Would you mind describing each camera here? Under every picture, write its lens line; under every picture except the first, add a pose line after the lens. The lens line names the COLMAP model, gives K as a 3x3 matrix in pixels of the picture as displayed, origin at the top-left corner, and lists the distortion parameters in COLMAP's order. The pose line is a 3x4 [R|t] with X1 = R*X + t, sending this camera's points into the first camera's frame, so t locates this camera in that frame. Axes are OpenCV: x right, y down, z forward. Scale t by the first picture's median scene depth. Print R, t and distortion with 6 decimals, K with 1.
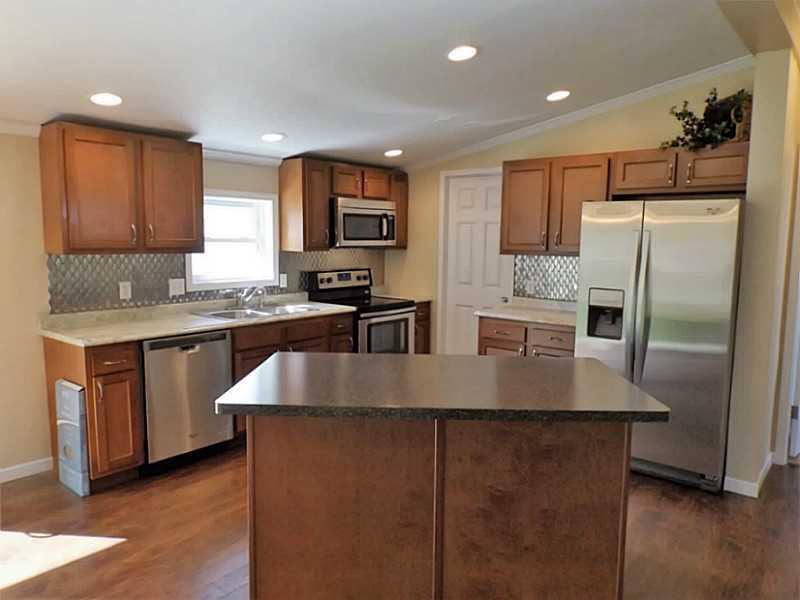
lens RADIAL K [[578.3, 0, 405.1], [0, 578.3, 300.8], [0, 0, 1]] dist [0.006910, -0.004079]
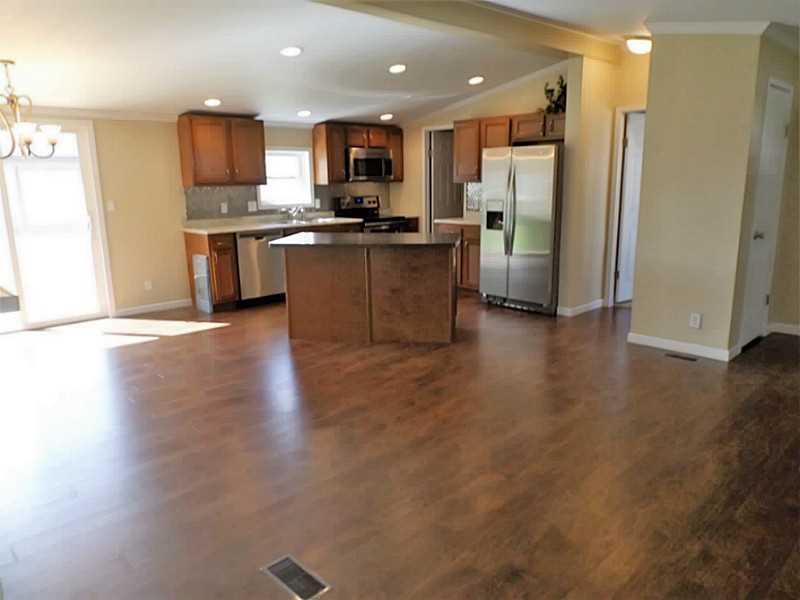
lens RADIAL K [[578.3, 0, 405.1], [0, 578.3, 300.8], [0, 0, 1]] dist [0.006910, -0.004079]
pose [[0.992366, 0.000529, -0.123327, 0.261260], [0.011897, 0.994917, 0.099992, 0.088005], [0.122753, -0.100696, 0.987316, -0.653136]]
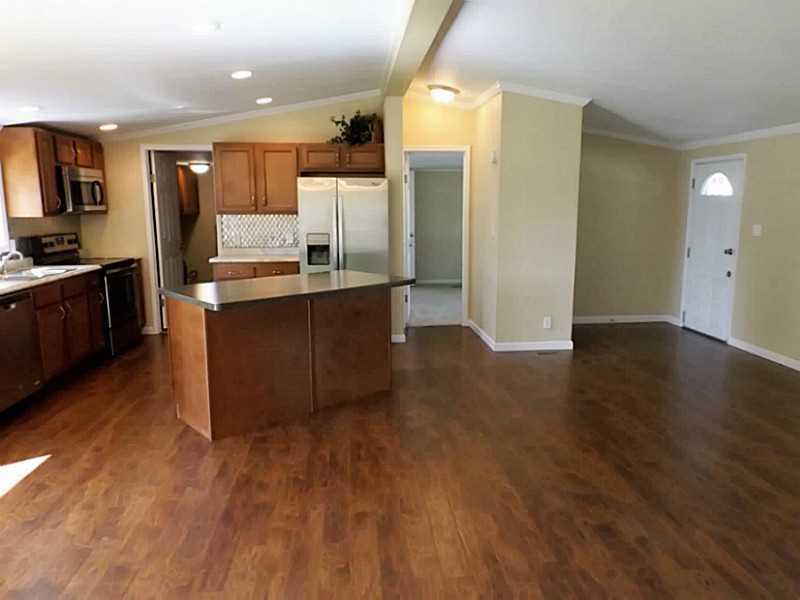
lens RADIAL K [[578.3, 0, 405.1], [0, 578.3, 300.8], [0, 0, 1]] dist [0.006910, -0.004079]
pose [[0.716731, -0.127394, 0.685614, -0.512813], [0.088099, 0.991836, 0.092195, 0.032088], [-0.691762, -0.005677, 0.722103, -0.260922]]
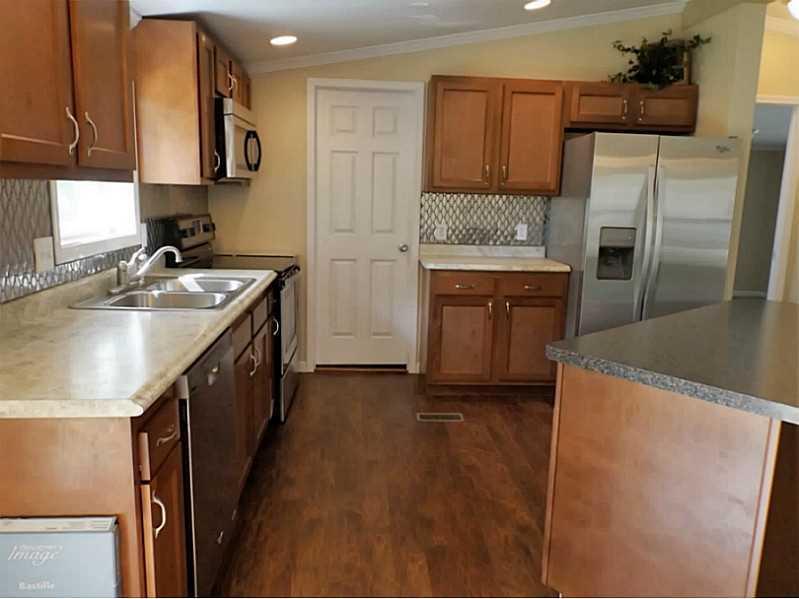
lens RADIAL K [[593.2, 0, 399.5], [0, 593.2, 299.5], [0, 0, 1]] dist [0.008237, 0.000375]
pose [[0.739356, -0.110819, 0.664132, -0.508109], [0.055929, 0.993062, 0.103441, -0.021682], [-0.670987, -0.039335, 0.740425, 0.457668]]
